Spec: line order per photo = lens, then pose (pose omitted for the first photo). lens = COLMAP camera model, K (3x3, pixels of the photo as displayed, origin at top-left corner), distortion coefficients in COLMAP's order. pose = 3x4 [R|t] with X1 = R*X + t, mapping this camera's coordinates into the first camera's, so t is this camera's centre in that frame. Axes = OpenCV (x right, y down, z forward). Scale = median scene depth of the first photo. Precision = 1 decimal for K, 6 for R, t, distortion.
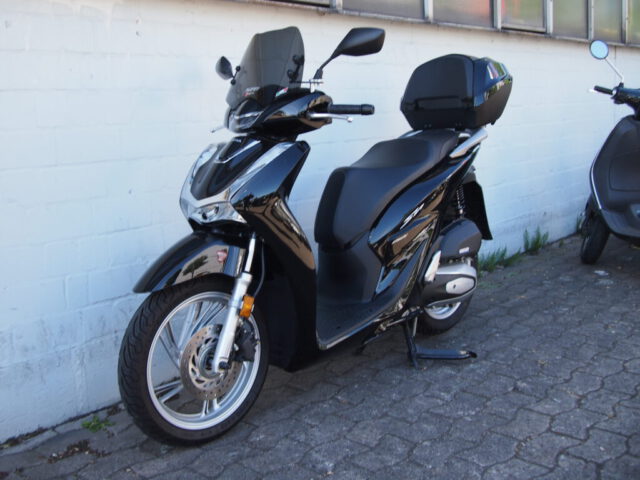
lens RADIAL K [[696.5, 0, 317.1], [0, 696.5, 233.3], [0, 0, 1]] dist [-0.022625, 0.000000]
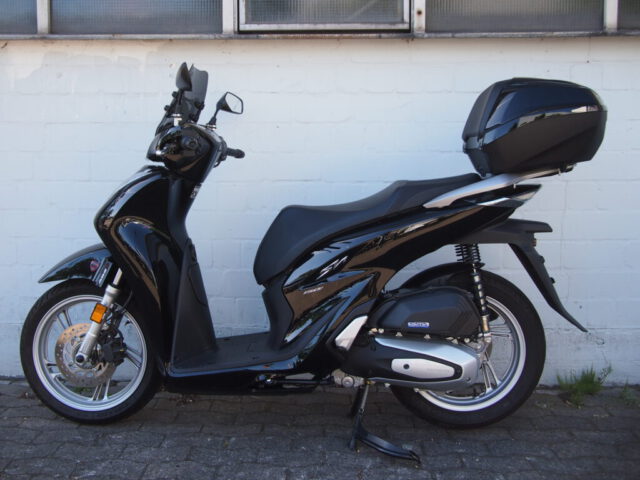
lens RADIAL K [[696.5, 0, 319.1], [0, 696.5, 238.4], [0, 0, 1]] dist [-0.022625, 0.000000]
pose [[0.647723, 0.125337, -0.751495, 0.884316], [-0.153410, 0.987628, 0.032493, -0.098404], [0.746271, 0.094240, 0.658938, 0.469851]]
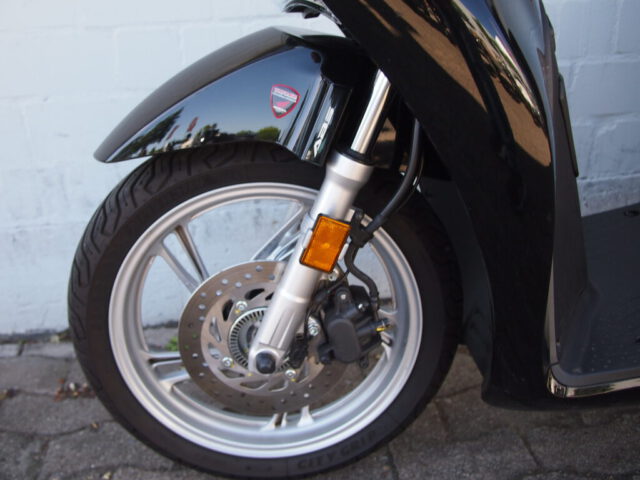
lens RADIAL K [[696.5, 0, 324.5], [0, 696.5, 222.5], [0, 0, 1]] dist [-0.022625, 0.000000]
pose [[0.743358, 0.260380, -0.616134, 0.115091], [-0.091192, 0.951974, 0.292285, -0.014607], [0.662649, -0.161086, 0.731402, 0.666838]]
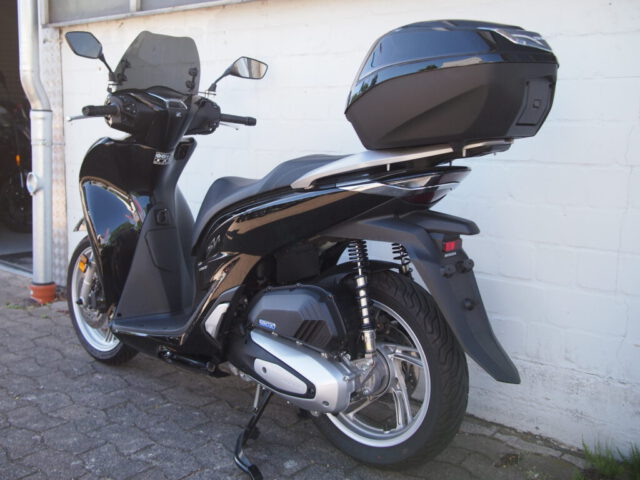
lens RADIAL K [[696.5, 0, 316.8], [0, 696.5, 240.3], [0, 0, 1]] dist [-0.022625, 0.000000]
pose [[0.043046, 0.202355, -0.978366, 1.050526], [-0.183385, 0.964235, 0.191364, -0.234258], [0.982098, 0.171180, 0.078615, 1.202362]]
